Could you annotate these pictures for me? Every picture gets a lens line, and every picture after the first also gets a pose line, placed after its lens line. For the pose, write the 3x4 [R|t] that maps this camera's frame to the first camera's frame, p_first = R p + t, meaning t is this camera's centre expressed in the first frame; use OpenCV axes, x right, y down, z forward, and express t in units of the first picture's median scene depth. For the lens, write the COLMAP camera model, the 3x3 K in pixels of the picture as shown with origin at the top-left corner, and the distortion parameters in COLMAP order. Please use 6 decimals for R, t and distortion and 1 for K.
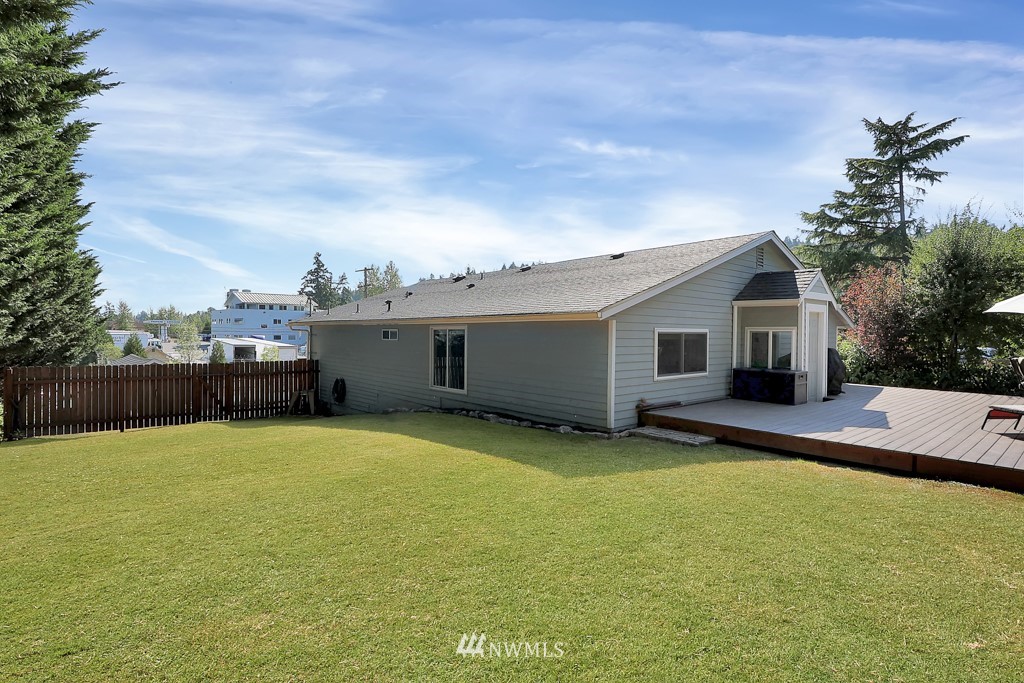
lens RADIAL K [[503.1, 0, 515.2], [0, 503.1, 338.6], [0, 0, 1]] dist [-0.012071, 0.000048]
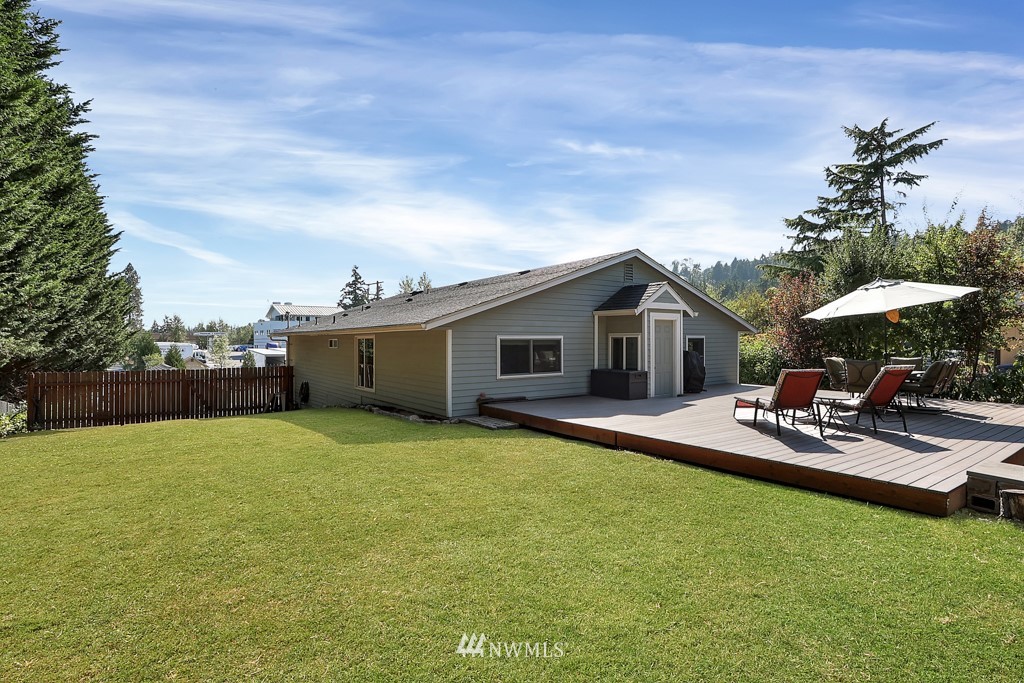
lens RADIAL K [[503.1, 0, 515.2], [0, 503.1, 338.6], [0, 0, 1]] dist [-0.012071, 0.000048]
pose [[0.996812, -0.010957, -0.079026, 0.119108], [0.009712, 0.999823, -0.016120, 0.001759], [0.079189, 0.015301, 0.996742, -0.059825]]
